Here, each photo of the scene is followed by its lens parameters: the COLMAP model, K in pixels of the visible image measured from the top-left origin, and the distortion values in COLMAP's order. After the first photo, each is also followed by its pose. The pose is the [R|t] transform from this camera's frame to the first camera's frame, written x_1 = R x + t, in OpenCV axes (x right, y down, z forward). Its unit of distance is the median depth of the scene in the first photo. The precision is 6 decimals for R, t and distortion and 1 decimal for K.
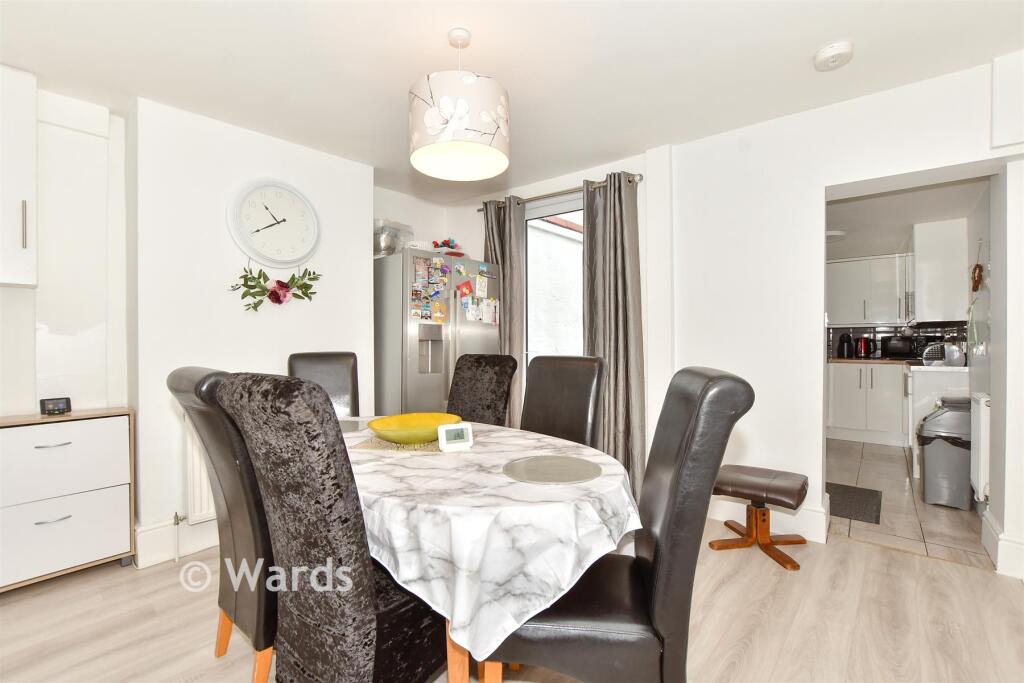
lens RADIAL K [[439.6, 0, 514.0], [0, 439.6, 337.9], [0, 0, 1]] dist [-0.001876, -0.000172]
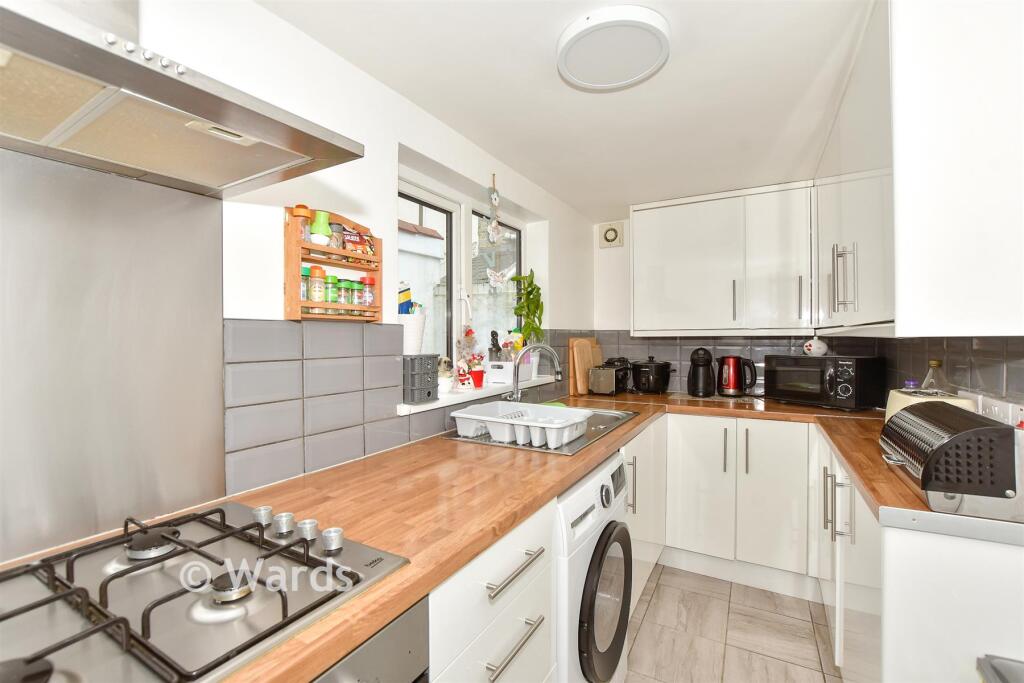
lens RADIAL K [[439.6, 0, 509.4], [0, 439.6, 342.9], [0, 0, 1]] dist [-0.001876, -0.000172]
pose [[0.984114, -0.005055, 0.177468, 0.477616], [0.005126, 0.999987, 0.000058, -0.017554], [-0.177466, 0.000852, 0.984127, 0.577916]]
